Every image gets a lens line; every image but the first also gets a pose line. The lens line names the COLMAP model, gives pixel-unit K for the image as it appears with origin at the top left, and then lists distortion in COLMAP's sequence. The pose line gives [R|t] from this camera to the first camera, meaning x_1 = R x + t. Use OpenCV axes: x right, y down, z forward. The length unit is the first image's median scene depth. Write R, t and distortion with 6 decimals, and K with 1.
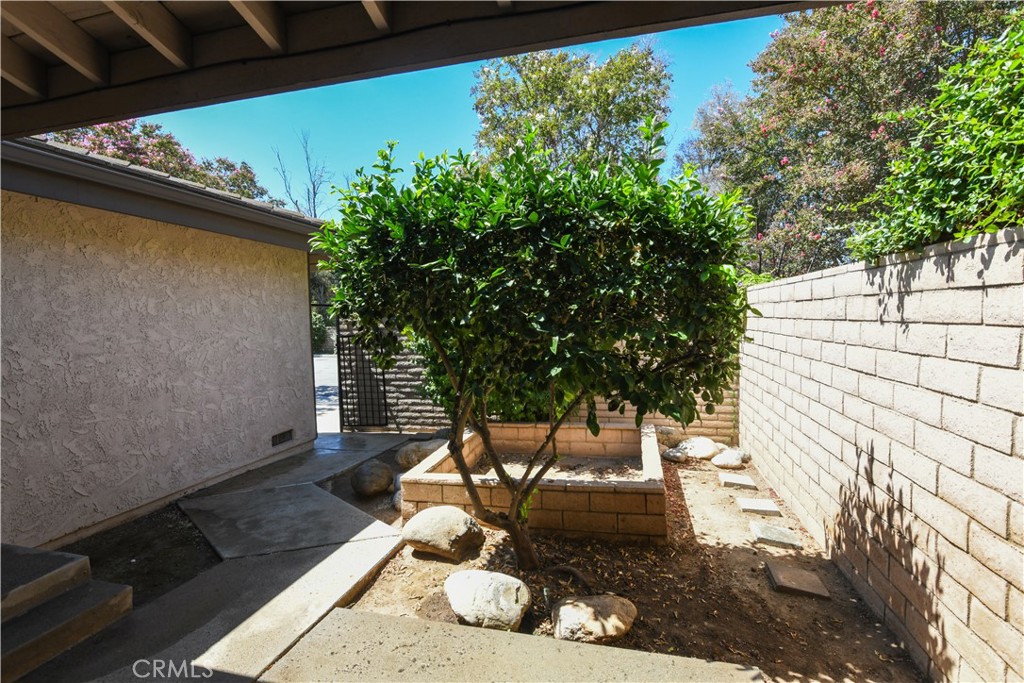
lens RADIAL K [[483.4, 0, 511.8], [0, 483.4, 335.8], [0, 0, 1]] dist [-0.010653, -0.000396]
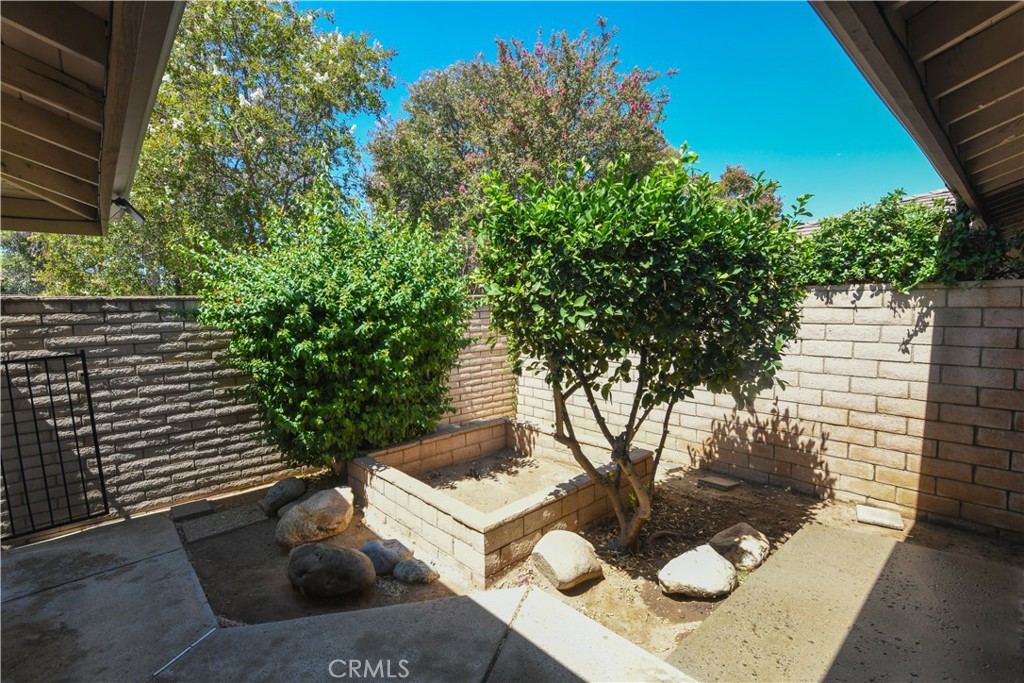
lens RADIAL K [[483.4, 0, 511.8], [0, 483.4, 335.8], [0, 0, 1]] dist [-0.010653, -0.000396]
pose [[0.542865, -0.041253, 0.838806, -0.466955], [0.036510, 0.999008, 0.025504, -0.021989], [-0.839026, 0.016779, 0.543833, 0.285784]]
